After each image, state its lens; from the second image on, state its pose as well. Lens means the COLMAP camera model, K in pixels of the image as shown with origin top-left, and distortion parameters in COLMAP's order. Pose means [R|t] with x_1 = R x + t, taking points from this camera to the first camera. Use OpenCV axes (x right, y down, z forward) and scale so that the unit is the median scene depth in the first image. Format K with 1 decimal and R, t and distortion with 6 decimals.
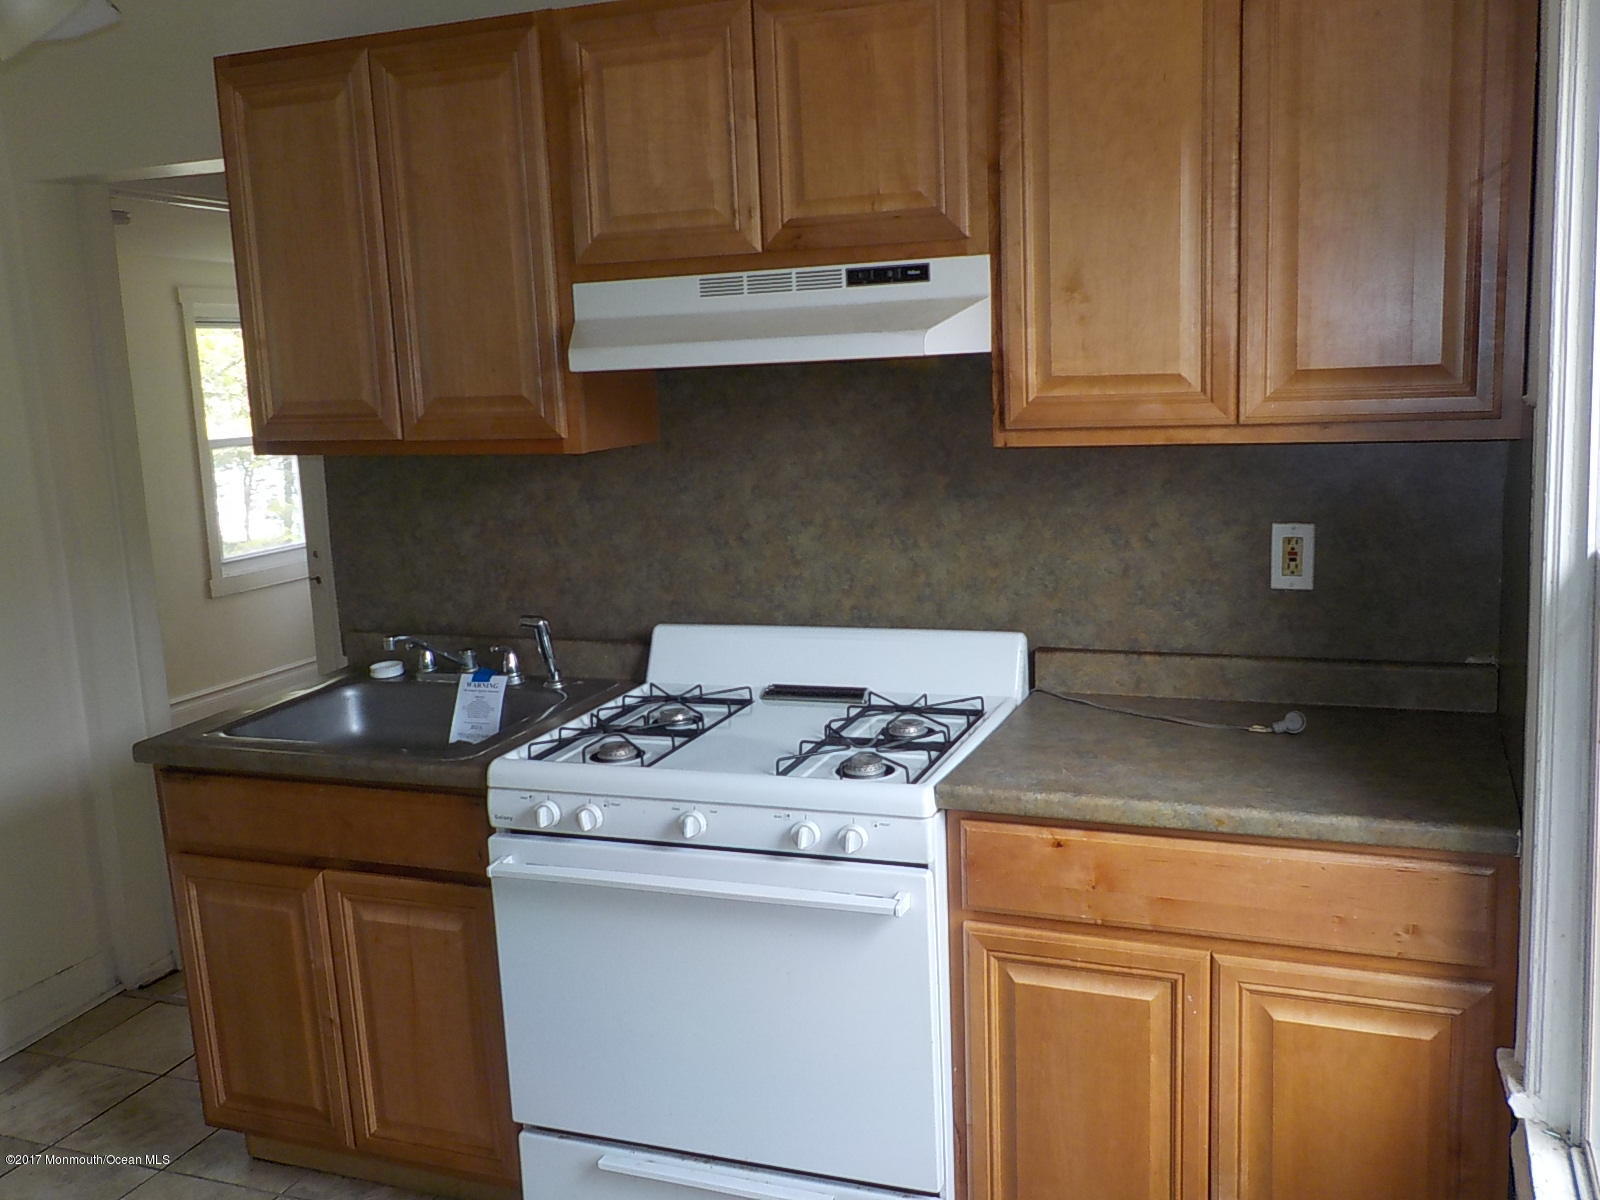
lens RADIAL K [[1481.7, 0, 797.0], [0, 1481.7, 599.8], [0, 0, 1]] dist [0.019214, 0.000000]
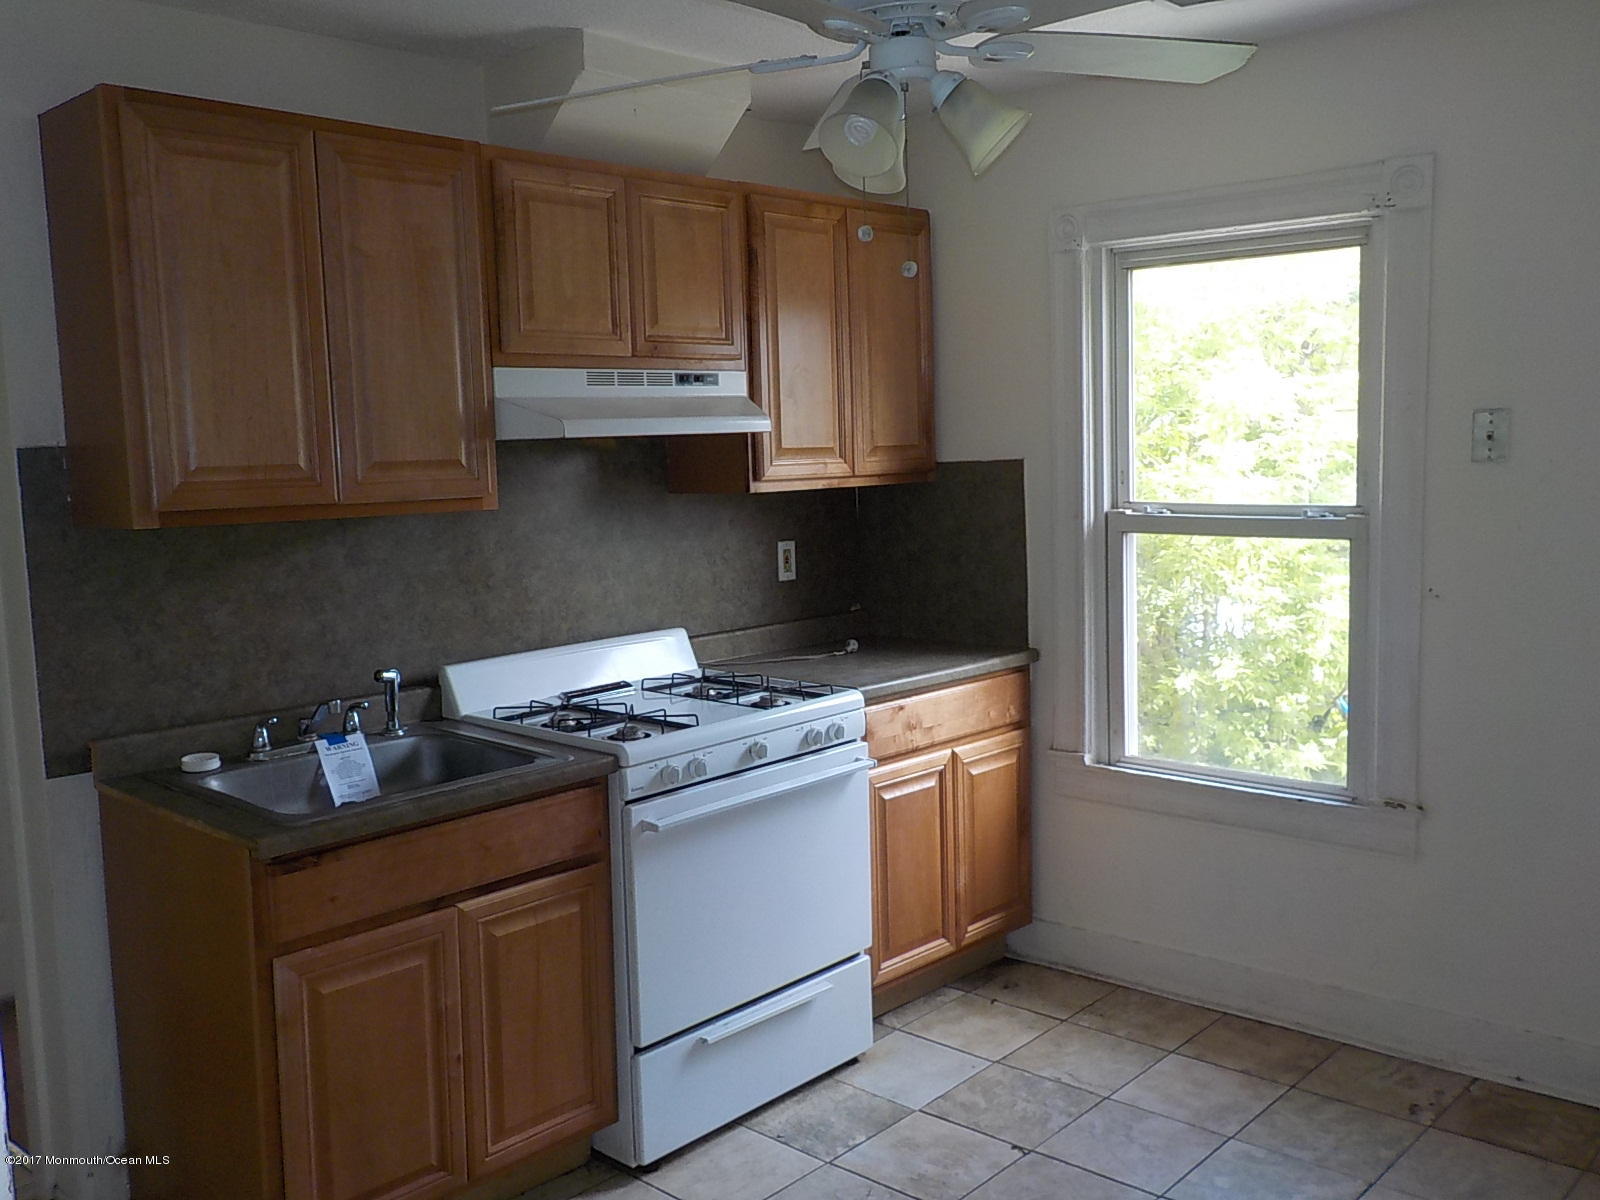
lens RADIAL K [[1481.7, 0, 797.3], [0, 1481.7, 600.1], [0, 0, 1]] dist [0.019214, 0.000000]
pose [[0.349360, -0.066687, 0.934612, -1.146327], [0.169635, 0.985483, 0.006907, 0.005035], [-0.921505, 0.156130, 0.355601, 0.363366]]
